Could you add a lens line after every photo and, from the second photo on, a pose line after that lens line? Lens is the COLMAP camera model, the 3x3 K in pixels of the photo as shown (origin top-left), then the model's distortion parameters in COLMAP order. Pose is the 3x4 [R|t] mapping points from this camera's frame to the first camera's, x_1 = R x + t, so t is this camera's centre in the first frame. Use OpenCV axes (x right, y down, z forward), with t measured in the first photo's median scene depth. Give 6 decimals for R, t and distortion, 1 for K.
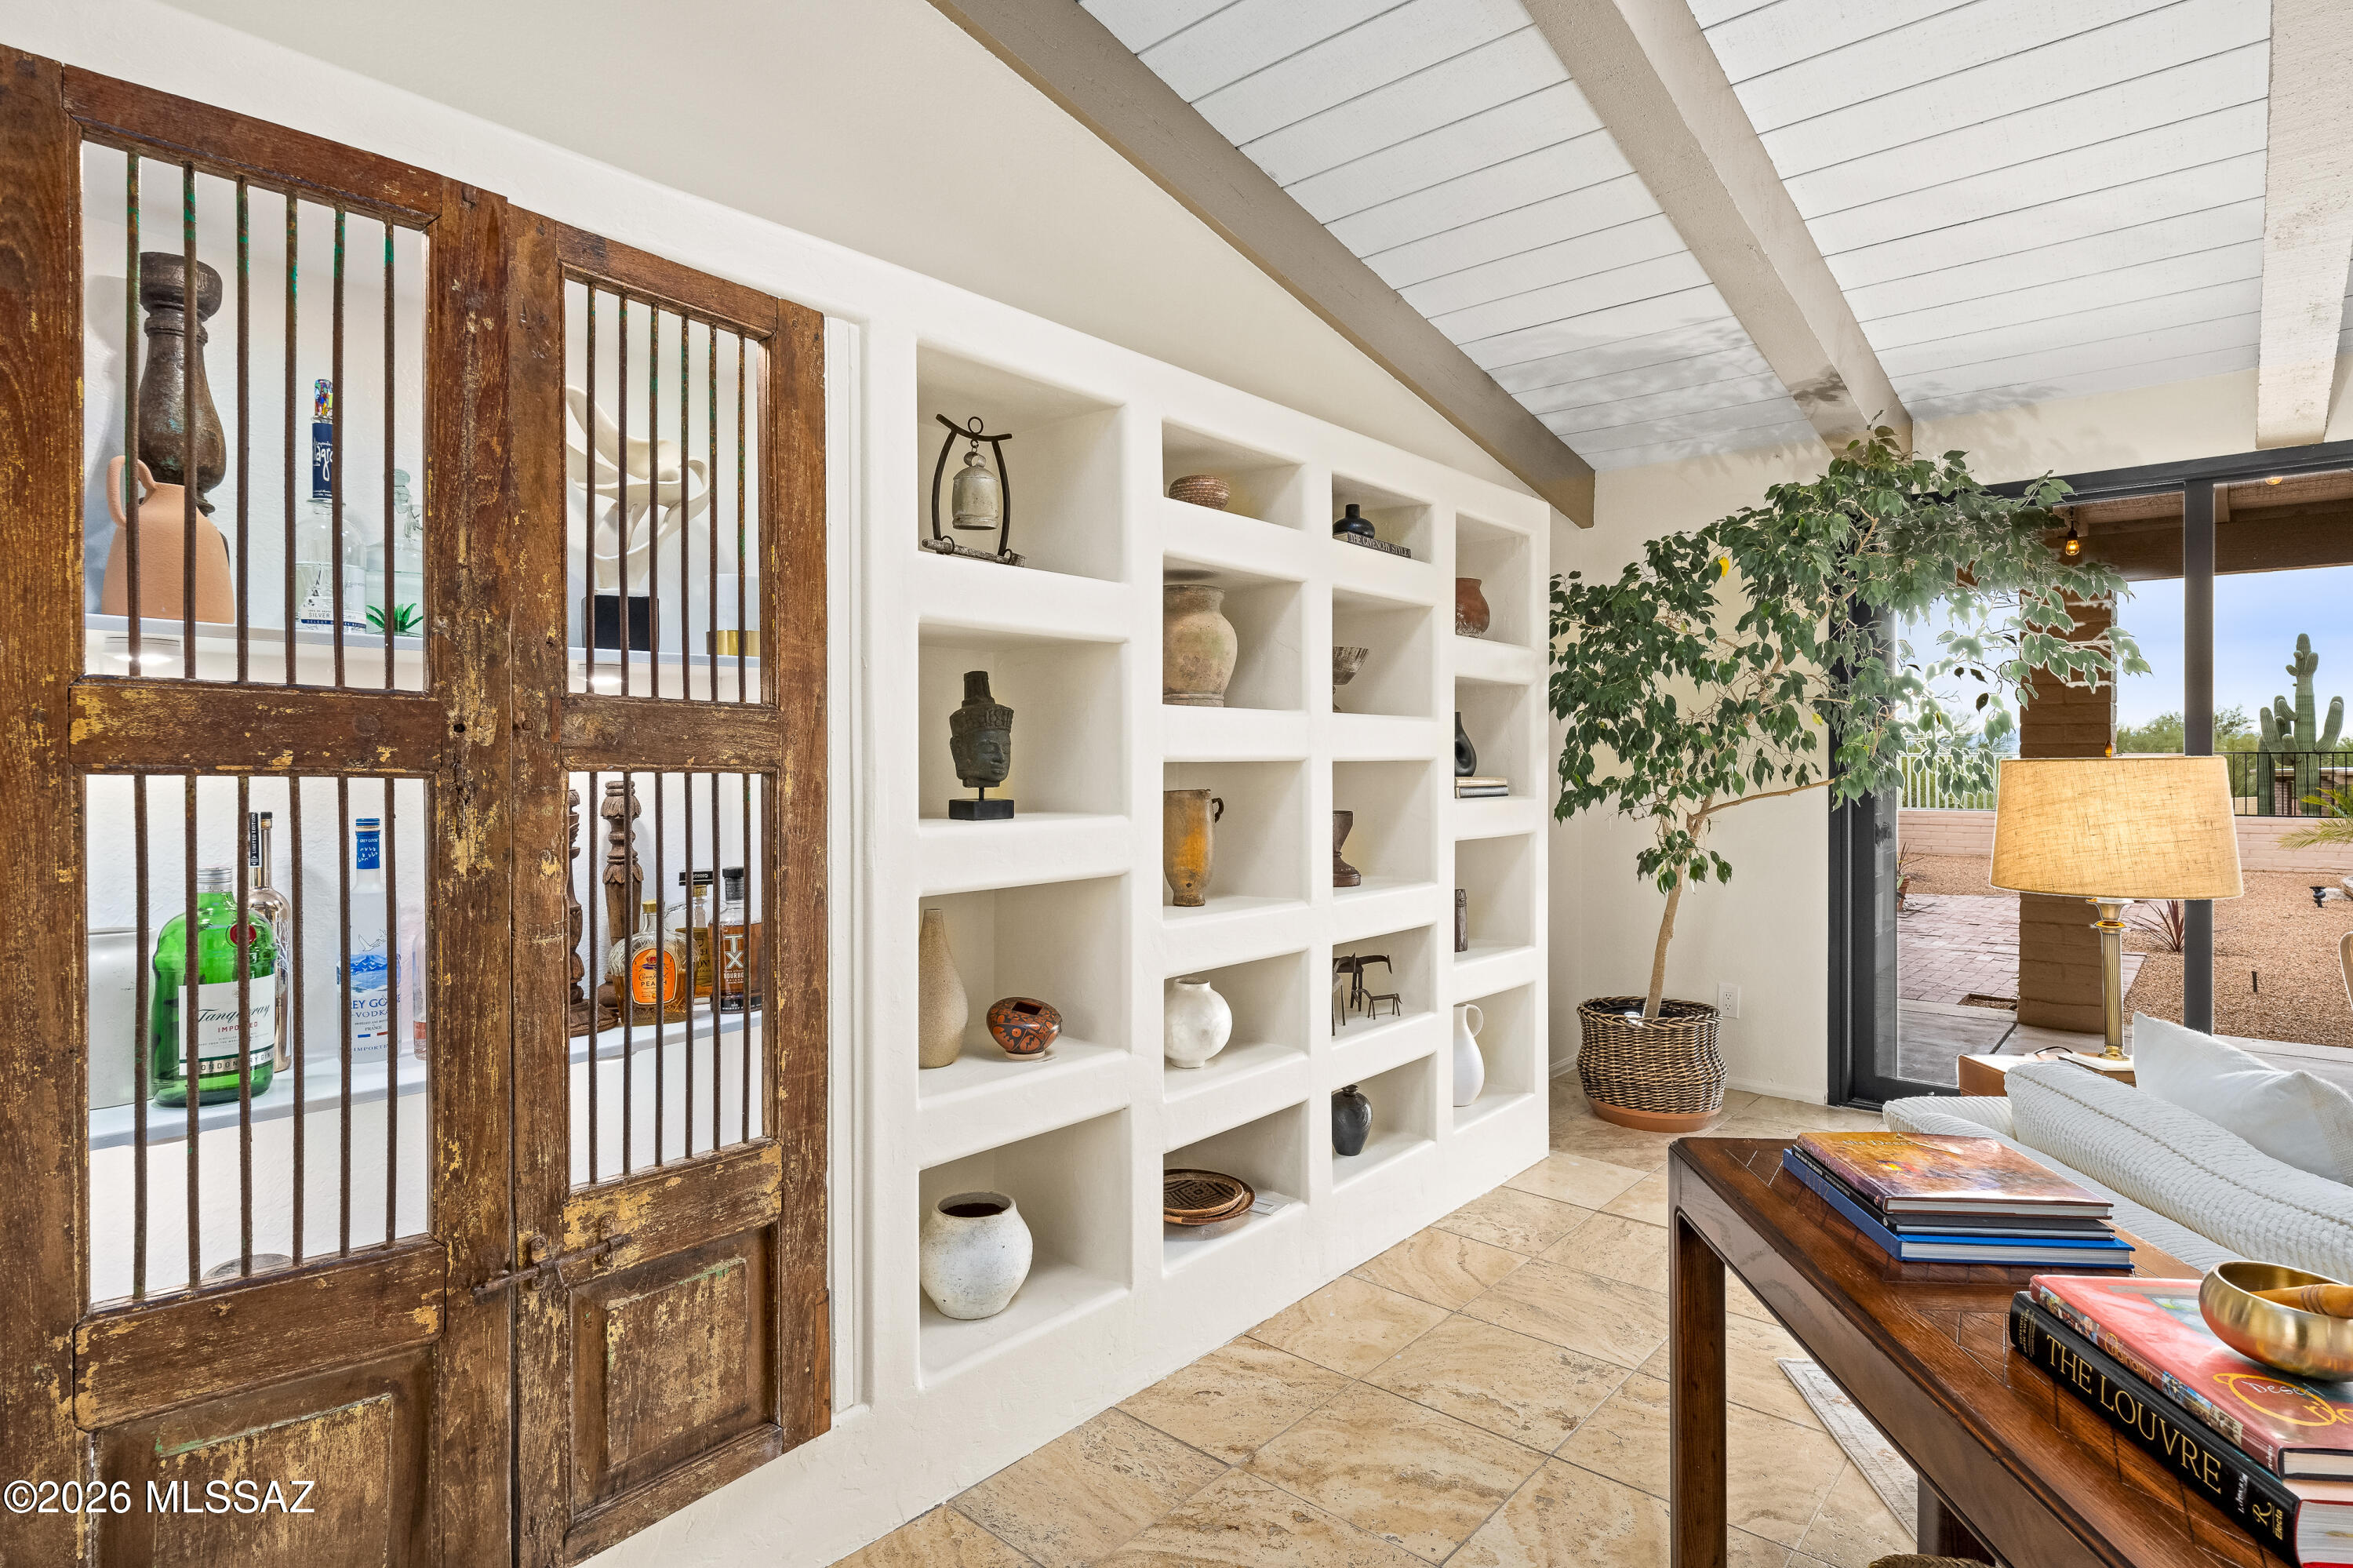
lens RADIAL K [[1229.6, 0, 1164.3], [0, 1229.6, 760.0], [0, 0, 1]] dist [-0.001733, 0.000349]
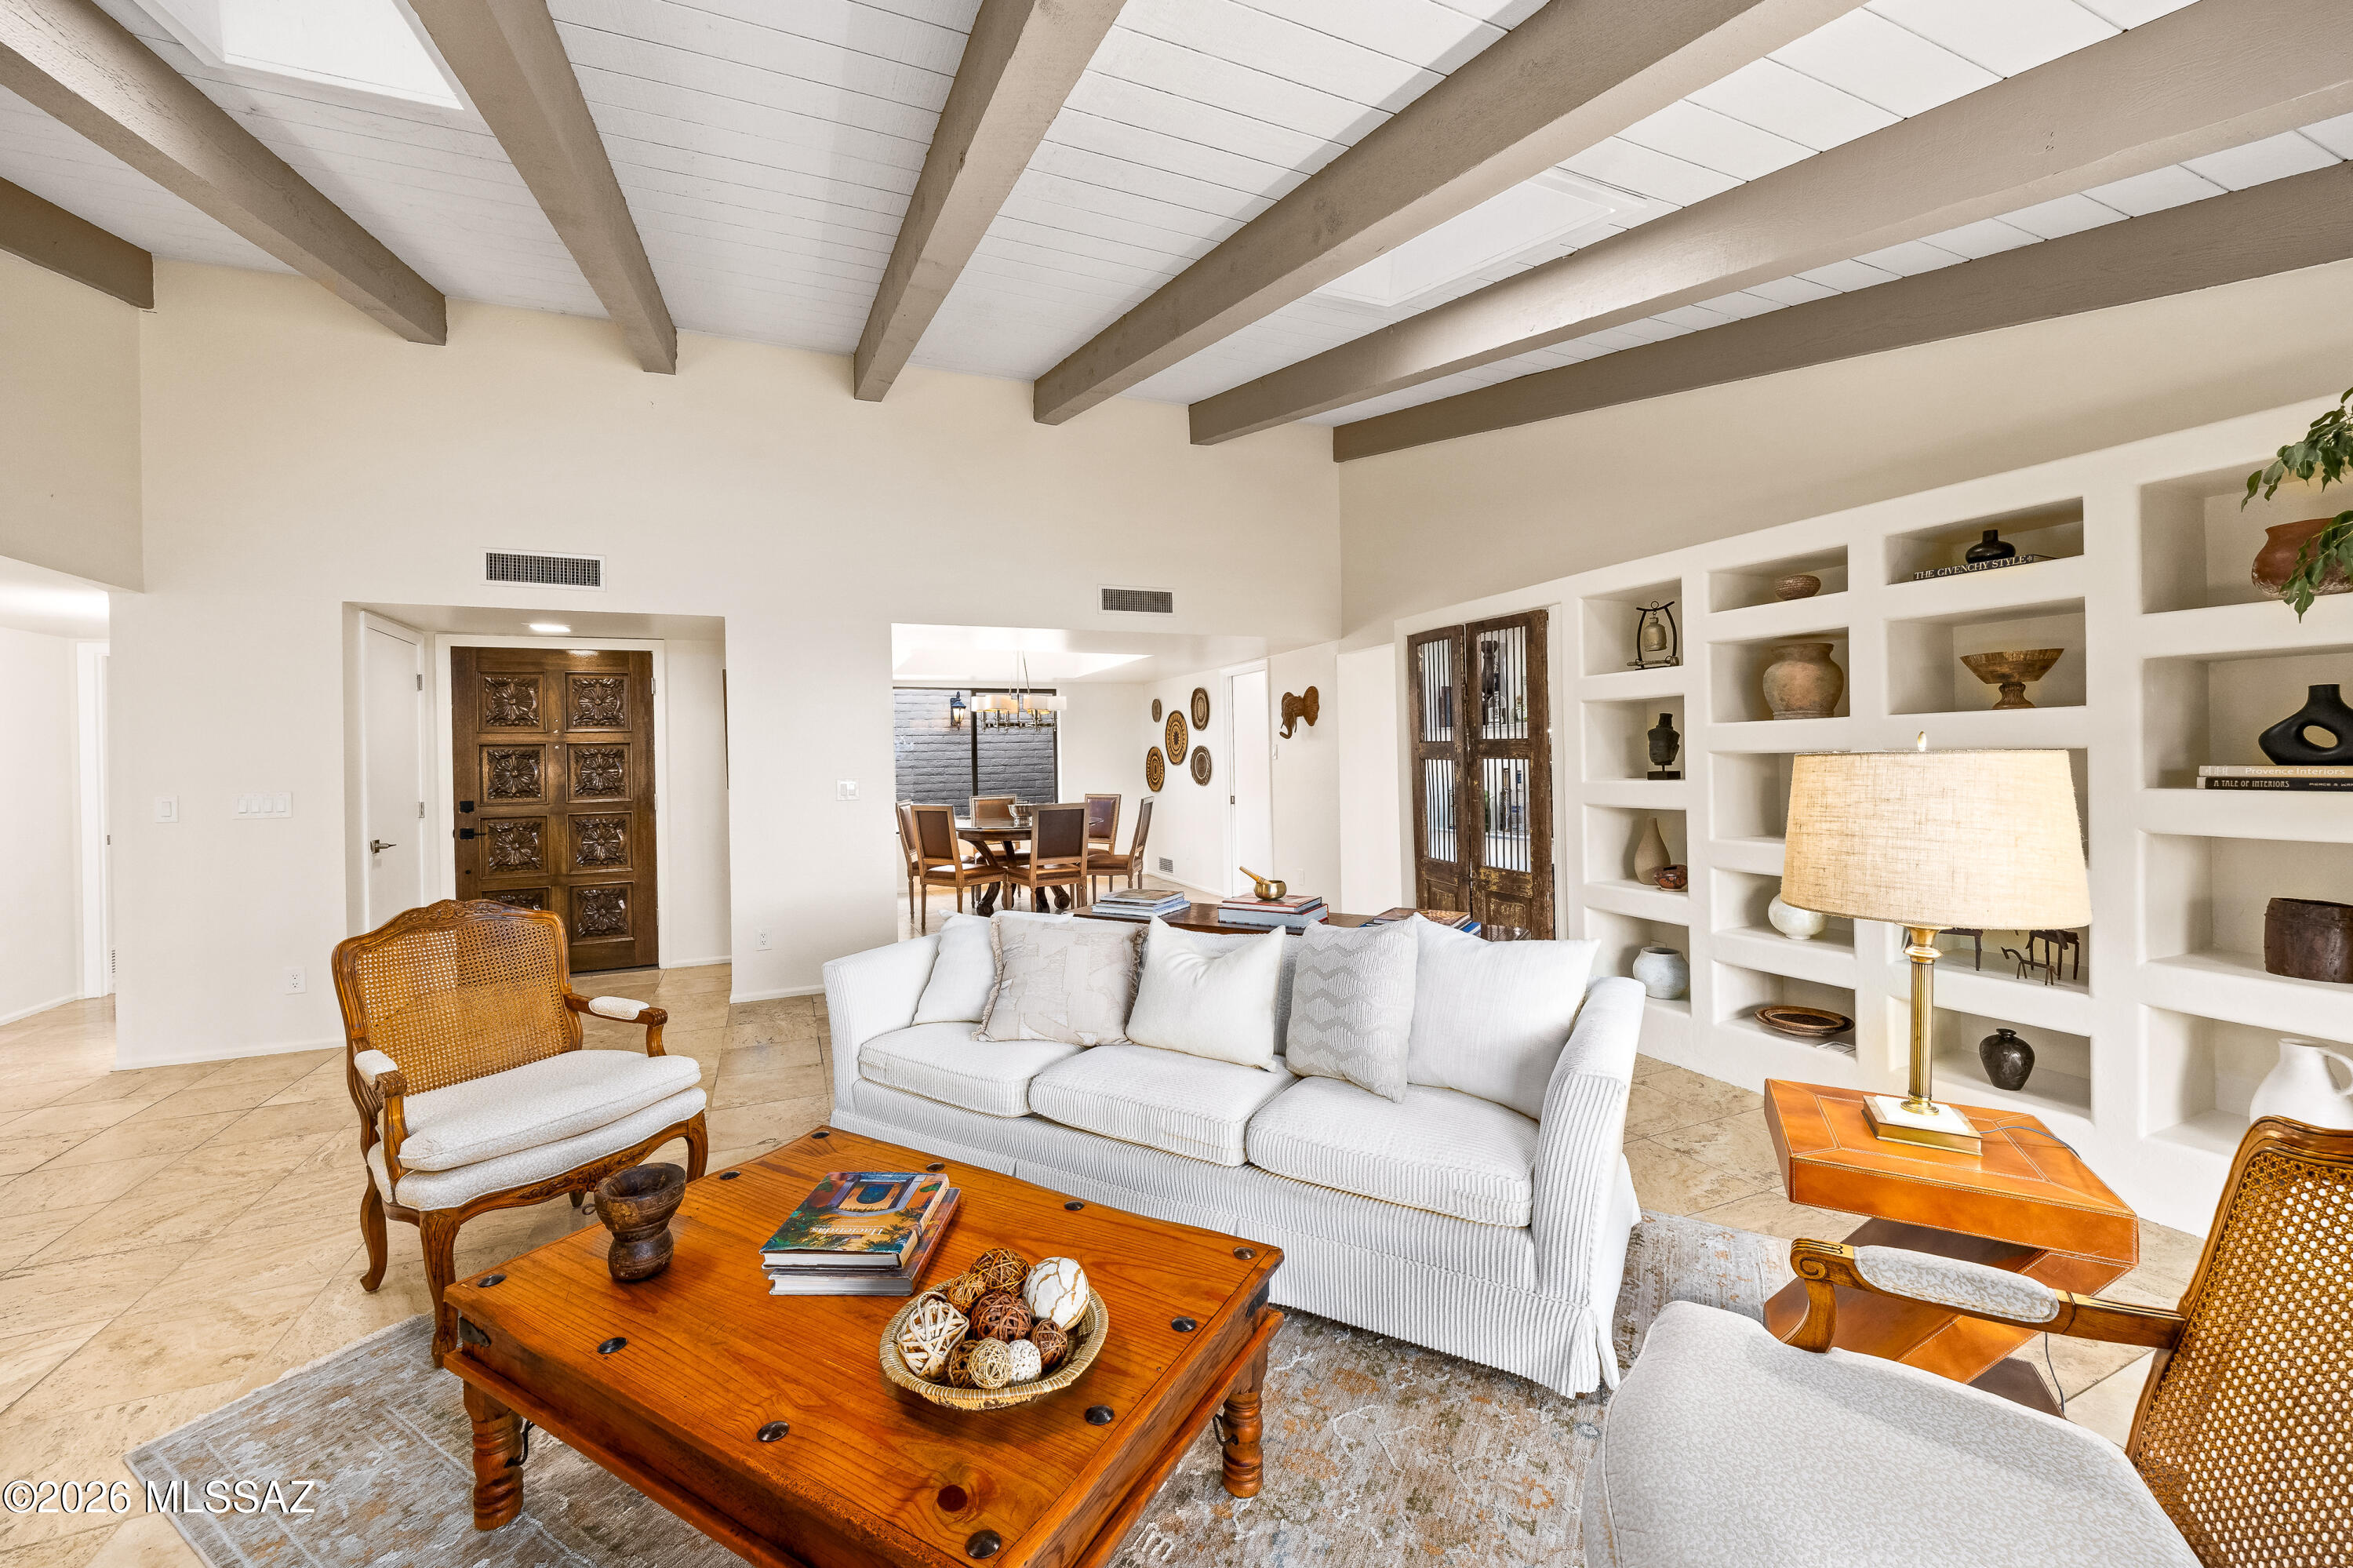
lens RADIAL K [[904.2, 0, 1155.5], [0, 904.2, 767.1], [0, 0, 1]] dist [-0.003609, -0.001088]
pose [[-0.440798, 0.016722, -0.897450, 1.539498], [0.018623, 0.999782, 0.009482, -0.007394], [0.897413, -0.012534, -0.441014, 0.796179]]
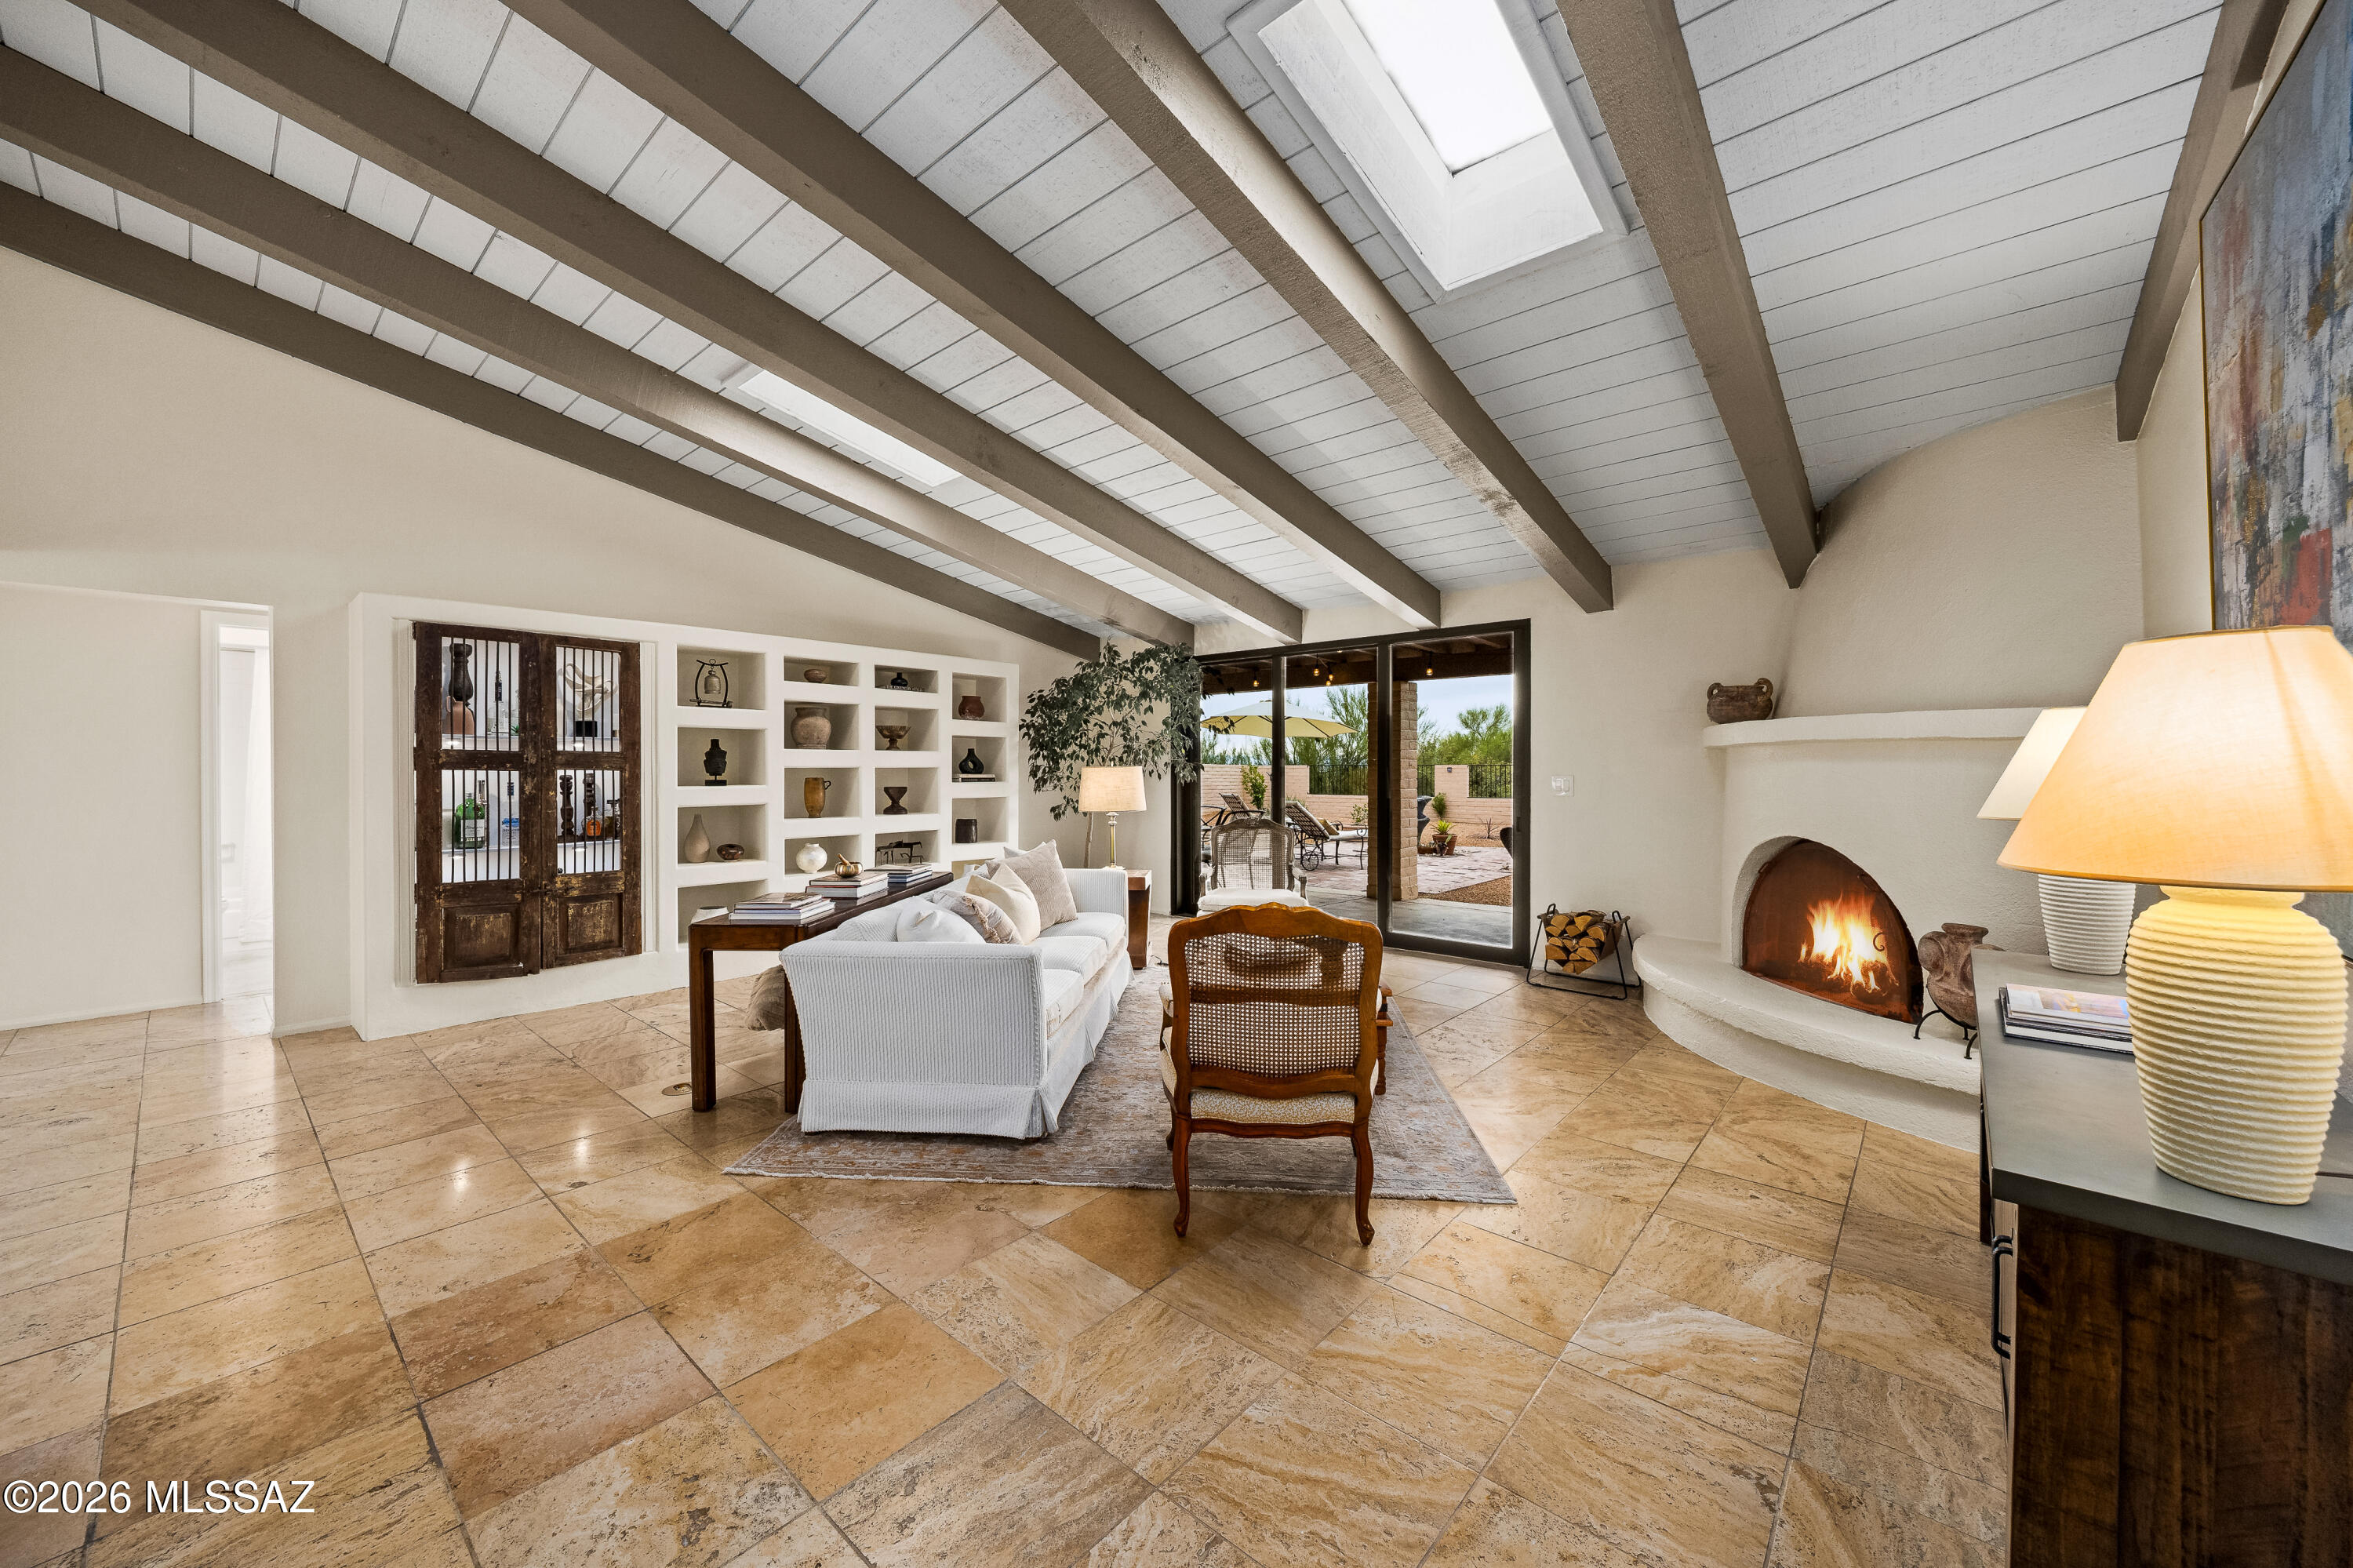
lens RADIAL K [[904.2, 0, 1190.5], [0, 904.2, 768.7], [0, 0, 1]] dist [-0.003609, -0.001088]
pose [[0.999913, 0.002094, 0.012987, 0.920646], [-0.002113, 0.999997, 0.001414, -0.002103], [-0.012984, -0.001441, 0.999915, -1.177379]]
